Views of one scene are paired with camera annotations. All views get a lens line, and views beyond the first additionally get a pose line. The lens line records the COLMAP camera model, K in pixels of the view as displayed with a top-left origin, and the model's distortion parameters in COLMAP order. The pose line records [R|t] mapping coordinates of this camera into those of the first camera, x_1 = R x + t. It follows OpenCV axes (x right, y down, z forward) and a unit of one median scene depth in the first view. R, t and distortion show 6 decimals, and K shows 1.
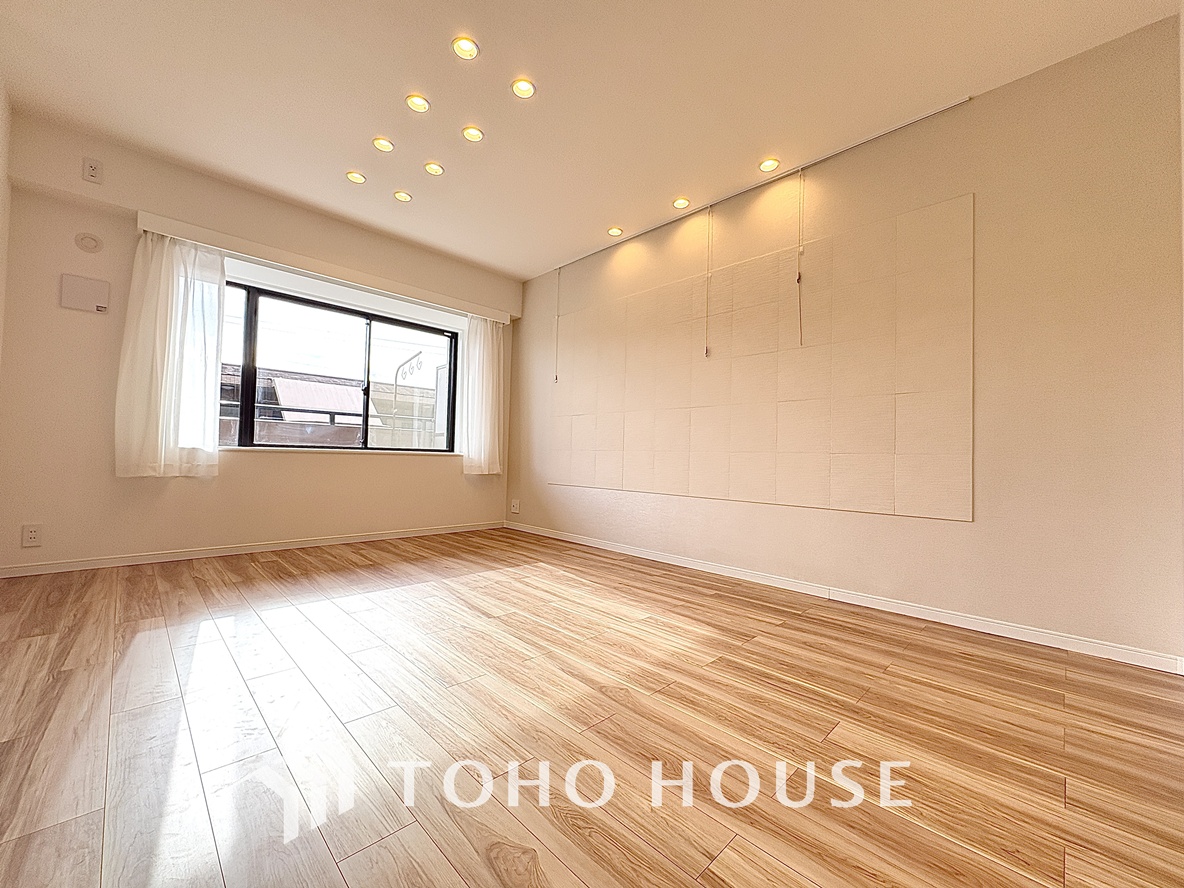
lens RADIAL K [[472.2, 0, 589.5], [0, 472.2, 448.2], [0, 0, 1]] dist [0.000532, -0.000969]
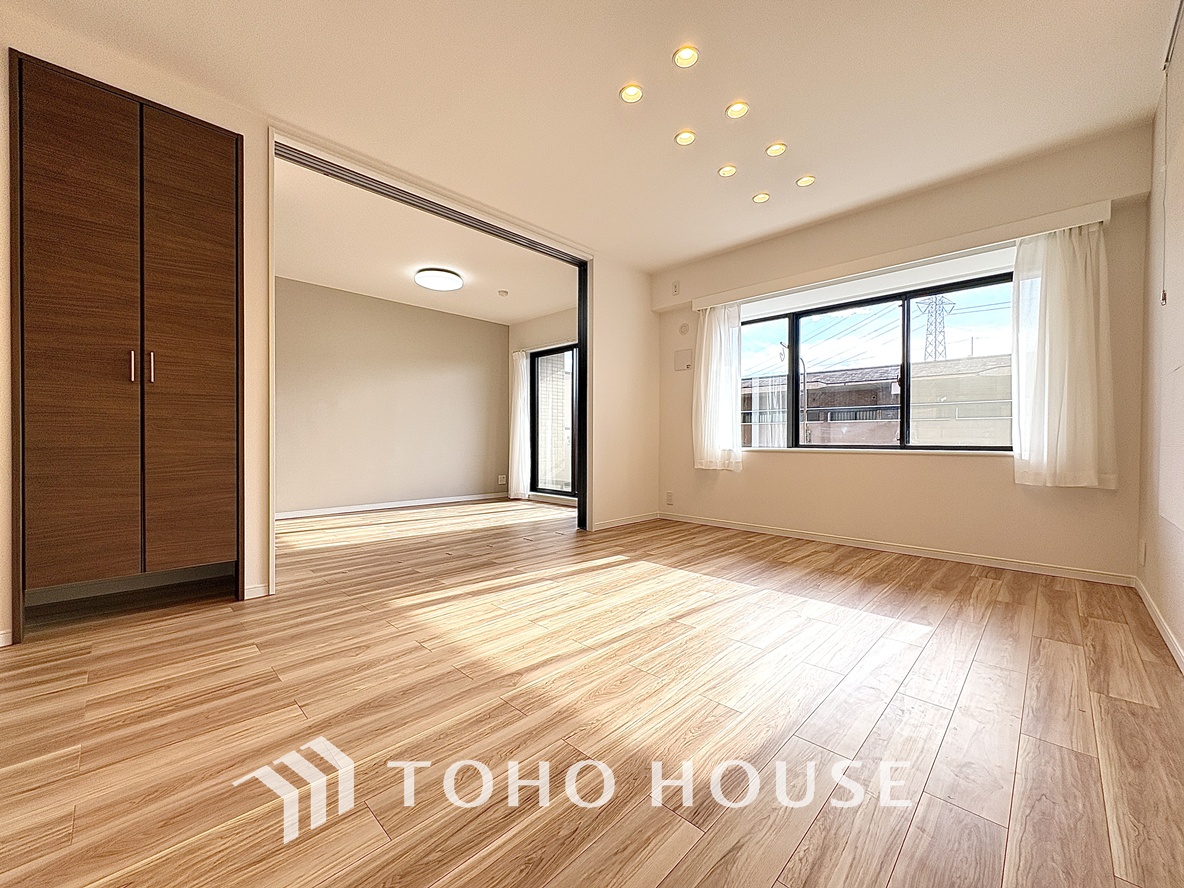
lens RADIAL K [[472.2, 0, 594.8], [0, 472.2, 446.4], [0, 0, 1]] dist [0.000532, -0.000969]
pose [[0.014200, -0.012573, -0.999820, 0.535080], [0.015041, 0.999810, -0.012359, 0.001056], [0.999786, -0.014862, 0.014386, 0.558489]]
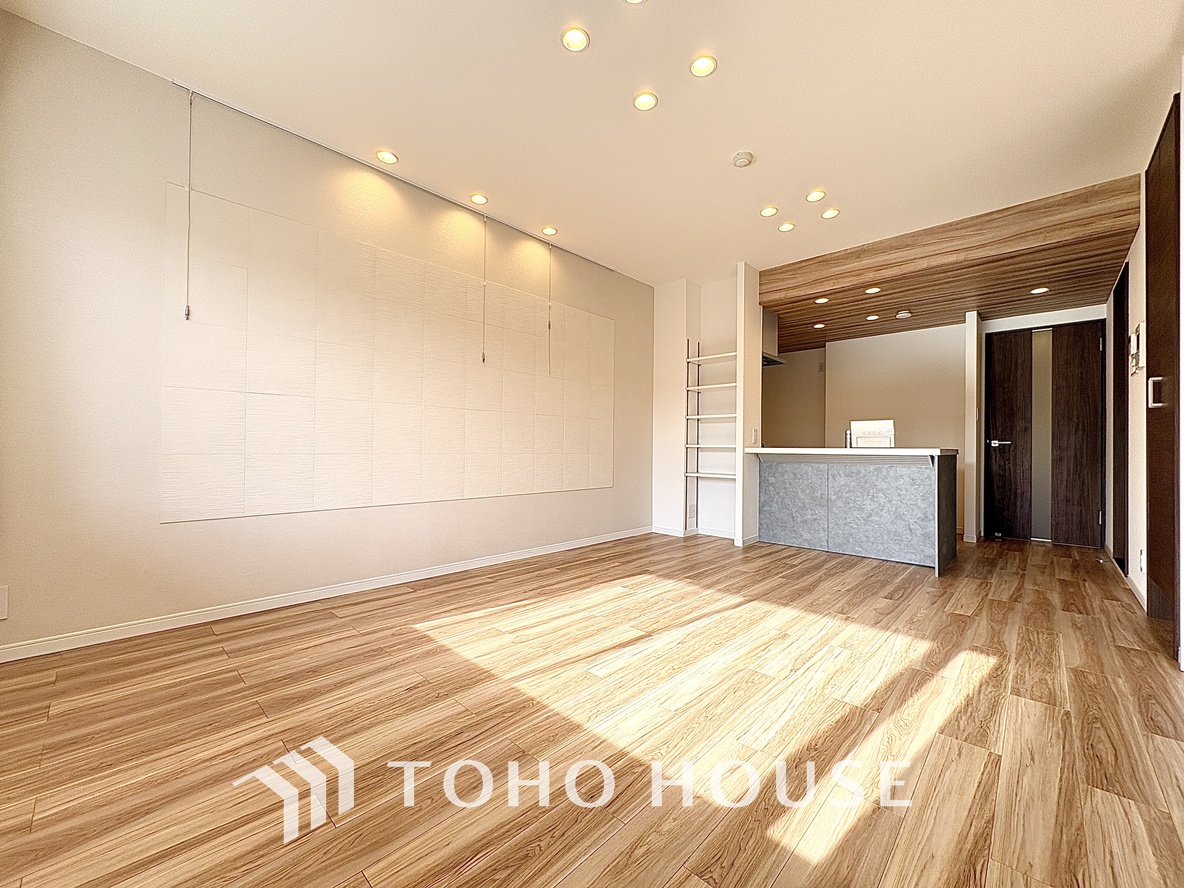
lens RADIAL K [[472.2, 0, 597.9], [0, 472.2, 445.4], [0, 0, 1]] dist [0.000532, -0.000969]
pose [[-0.035506, -0.021500, 0.999138, -0.806618], [-0.029537, 0.999354, 0.020455, -0.039810], [-0.998933, -0.028785, -0.036118, 0.781520]]
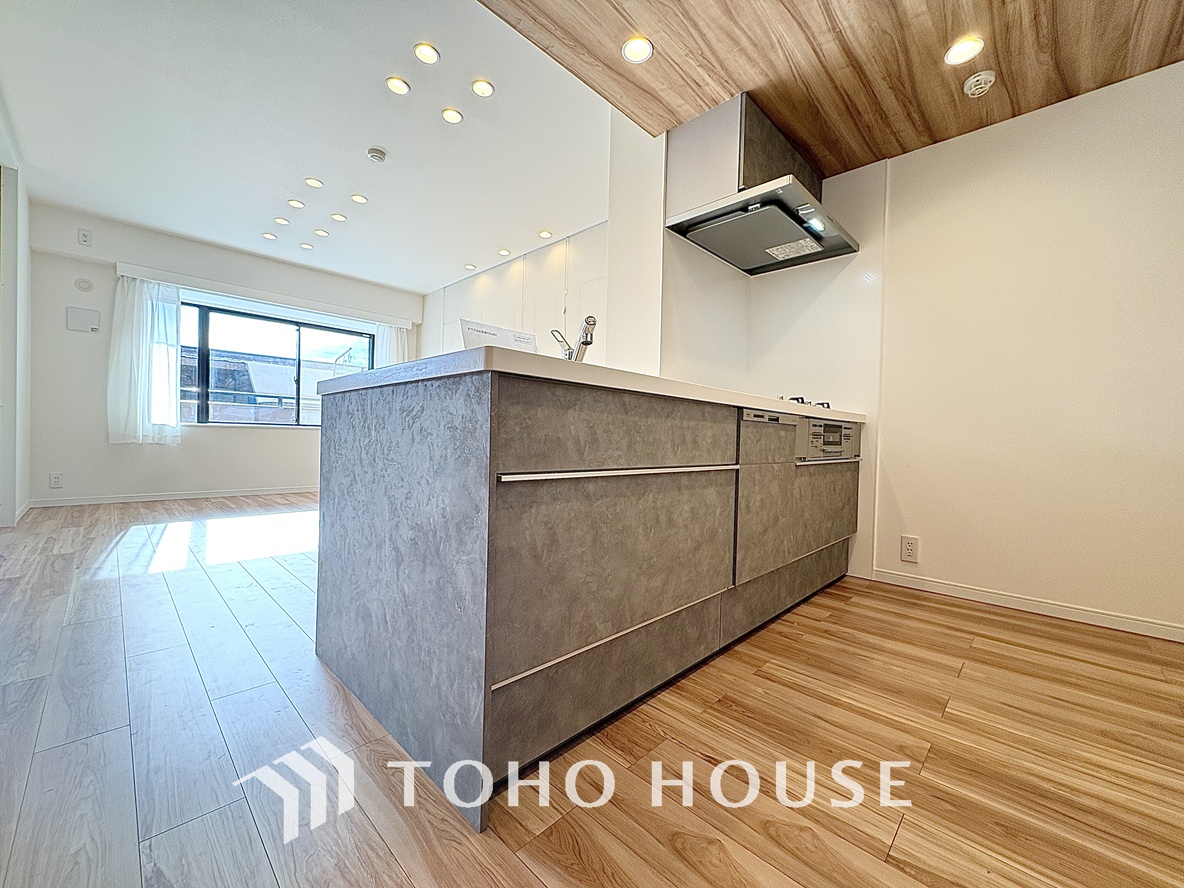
lens RADIAL K [[472.2, 0, 591.6], [0, 472.2, 445.5], [0, 0, 1]] dist [0.000532, -0.000969]
pose [[0.999721, -0.003123, 0.023395, 0.425591], [0.002249, 0.999302, 0.037302, 0.014306], [-0.023496, -0.037239, 0.999030, -0.459828]]
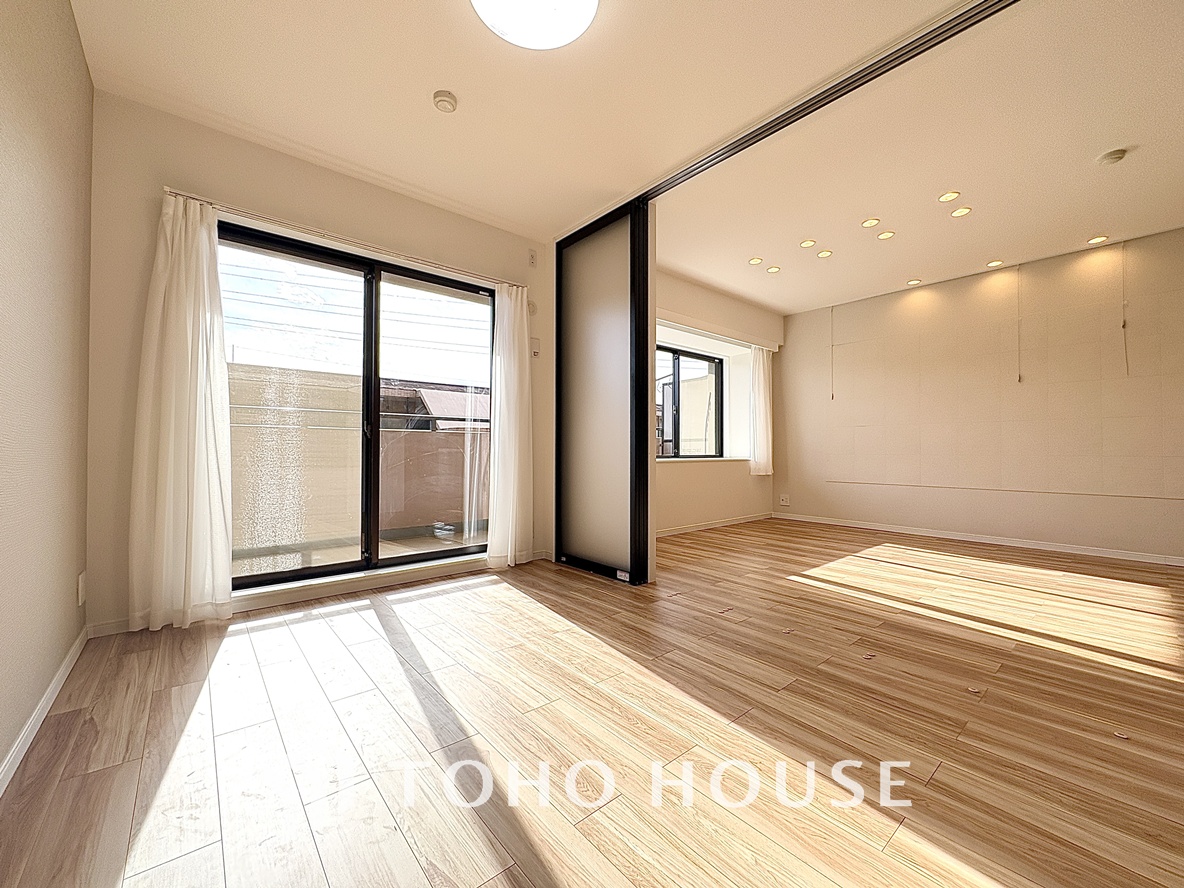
lens RADIAL K [[472.2, 0, 593.2], [0, 472.2, 444.9], [0, 0, 1]] dist [0.000532, -0.000969]
pose [[0.996133, -0.026370, -0.083807, -0.804357], [0.026982, 0.999617, 0.006167, -0.060547], [0.083612, -0.008404, 0.996463, -0.384354]]
